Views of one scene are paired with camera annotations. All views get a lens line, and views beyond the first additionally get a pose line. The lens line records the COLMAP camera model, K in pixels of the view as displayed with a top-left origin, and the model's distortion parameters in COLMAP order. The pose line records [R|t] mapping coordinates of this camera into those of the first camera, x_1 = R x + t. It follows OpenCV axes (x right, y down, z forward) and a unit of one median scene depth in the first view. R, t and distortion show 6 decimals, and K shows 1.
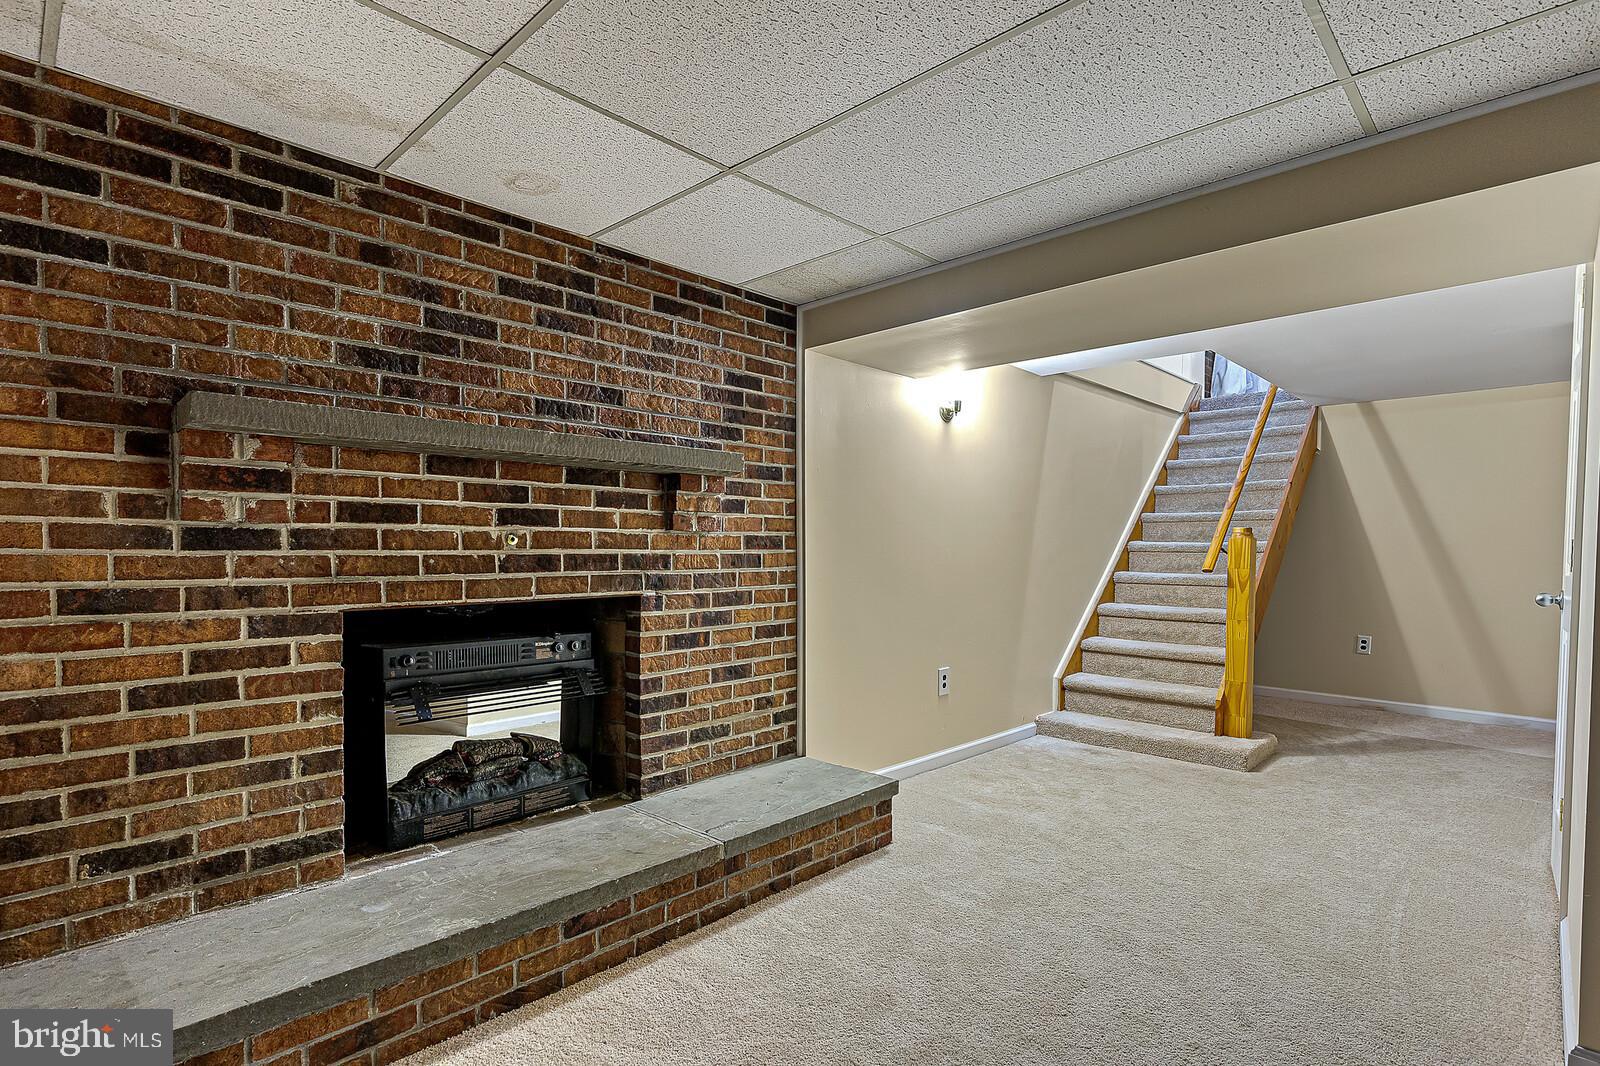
lens RADIAL K [[780.5, 0, 819.5], [0, 780.5, 575.9], [0, 0, 1]] dist [-0.000938, -0.000331]
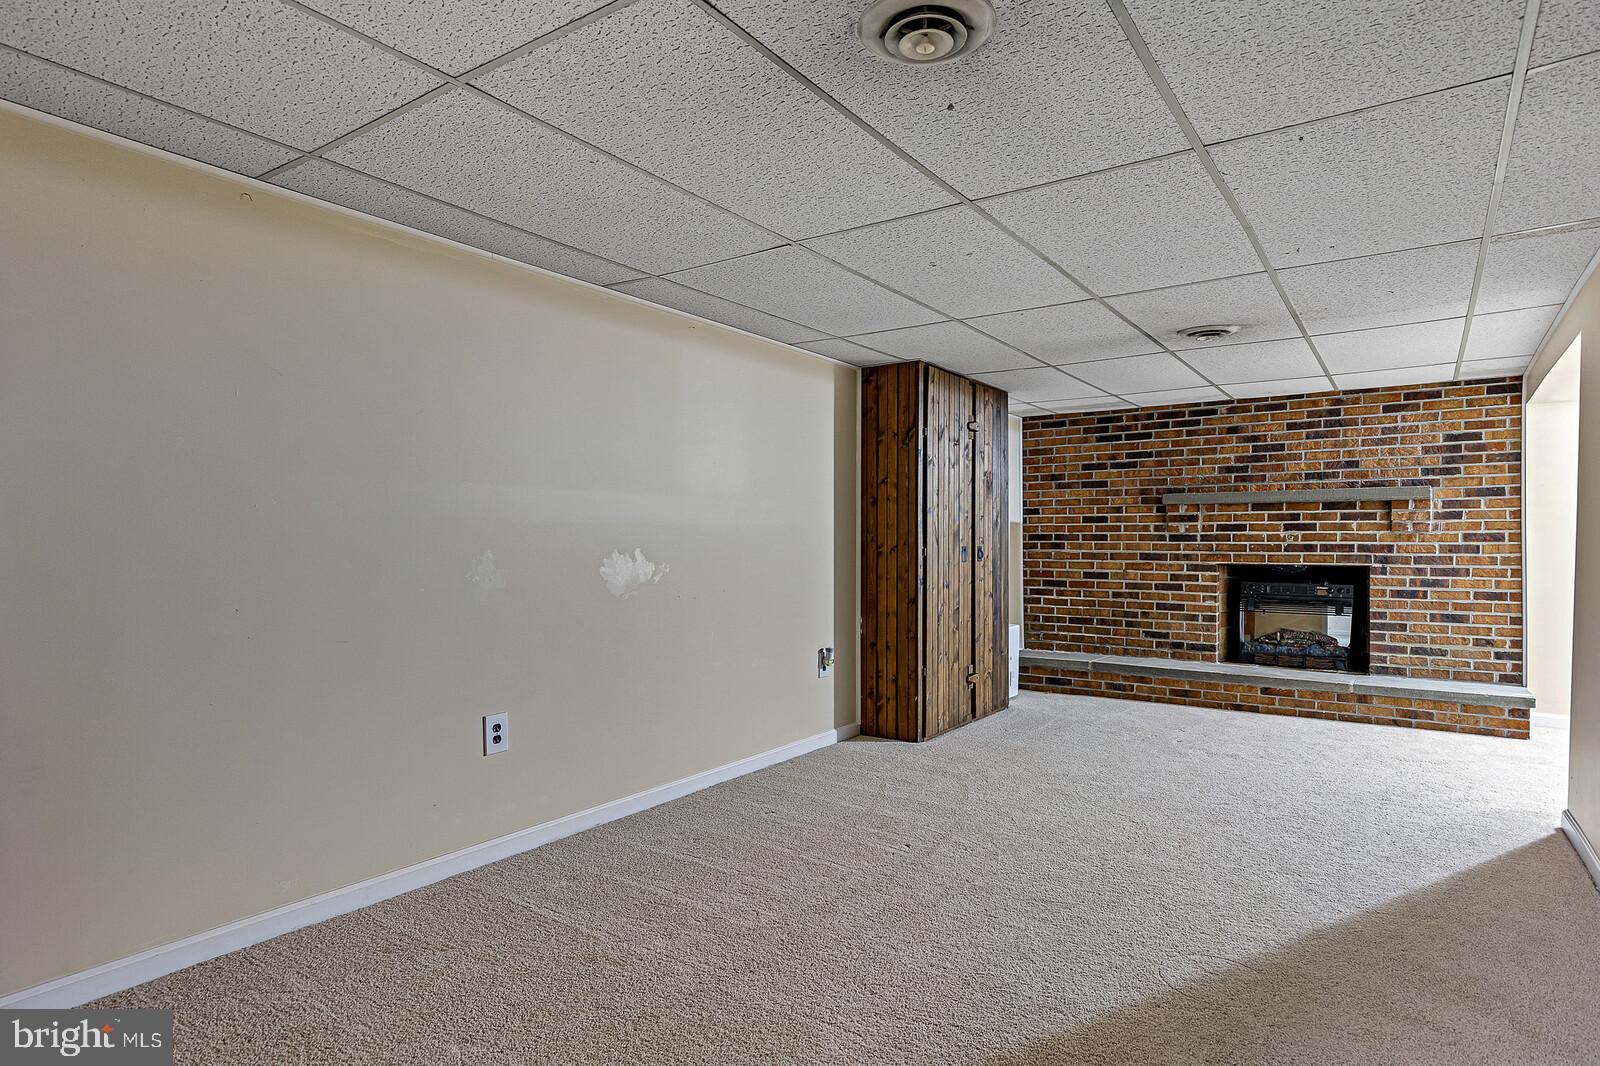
lens RADIAL K [[888.8, 0, 800.7], [0, 888.8, 537.9], [0, 0, 1]] dist [-0.001309, 0.001035]
pose [[0.150583, -0.007312, -0.988570, 1.882430], [-0.038029, 0.999190, -0.013183, 0.041659], [0.987866, 0.039580, 0.150183, -0.763304]]
